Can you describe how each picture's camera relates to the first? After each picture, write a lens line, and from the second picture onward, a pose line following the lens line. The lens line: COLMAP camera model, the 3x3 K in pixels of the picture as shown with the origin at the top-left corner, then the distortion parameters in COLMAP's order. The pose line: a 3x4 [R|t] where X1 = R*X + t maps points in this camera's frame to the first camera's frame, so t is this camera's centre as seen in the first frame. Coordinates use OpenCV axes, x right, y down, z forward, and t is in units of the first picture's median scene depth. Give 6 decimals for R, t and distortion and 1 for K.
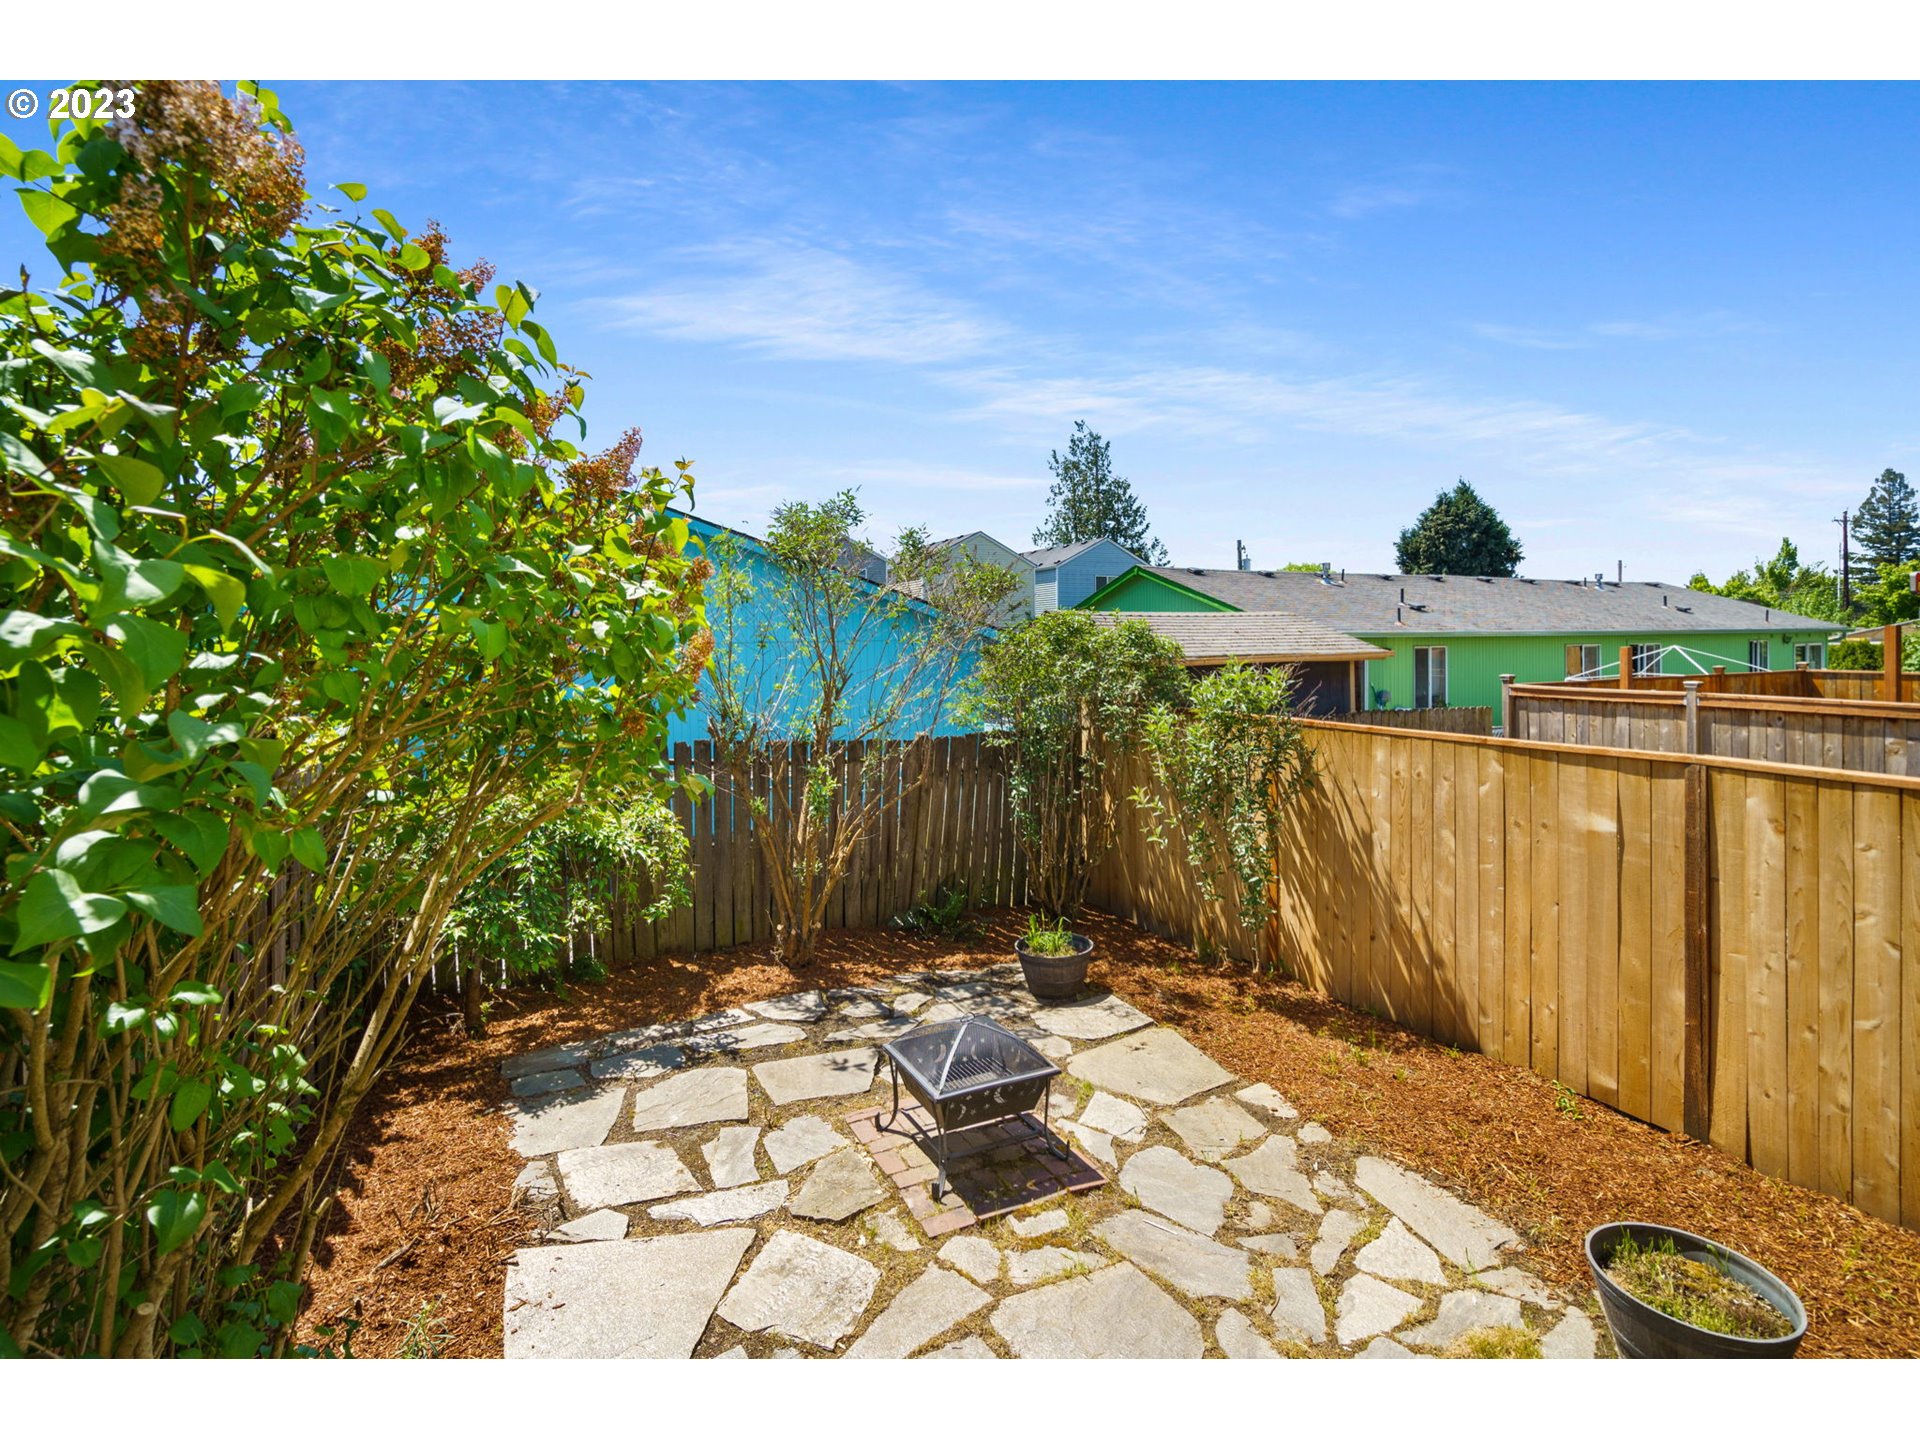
lens RADIAL K [[904.7, 0, 960.0], [0, 904.7, 720.0], [0, 0, 1]] dist [0.001066, -0.000056]
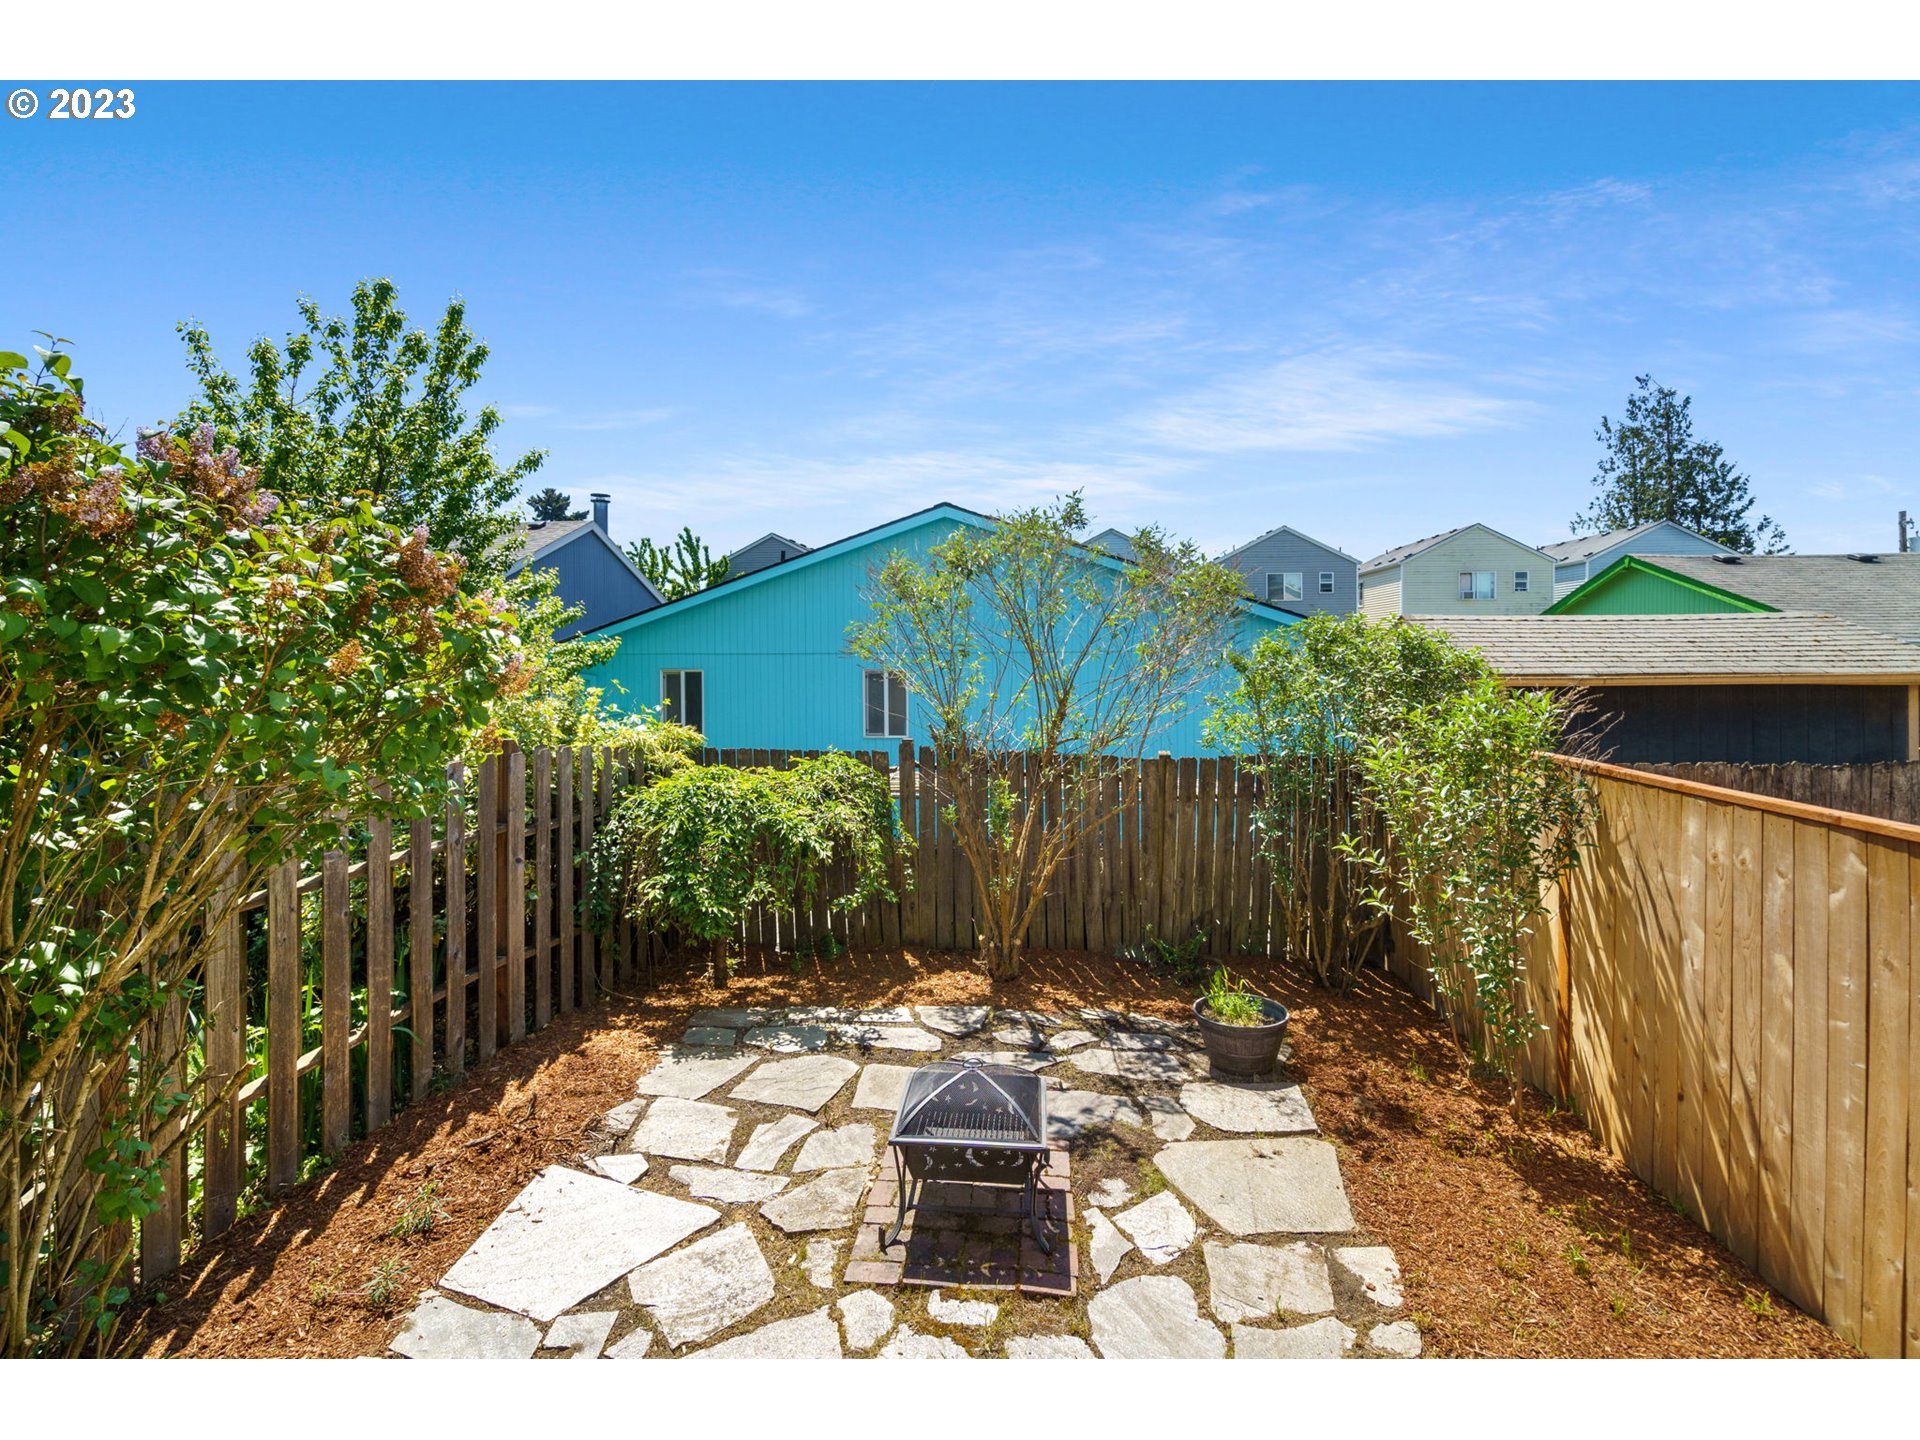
lens RADIAL K [[904.7, 0, 960.0], [0, 904.7, 720.0], [0, 0, 1]] dist [0.001066, -0.000056]
pose [[0.861010, 0.044254, -0.506660, 0.320983], [-0.049018, 0.998790, 0.003939, -0.015817], [0.506221, 0.021444, 0.862137, 0.140059]]
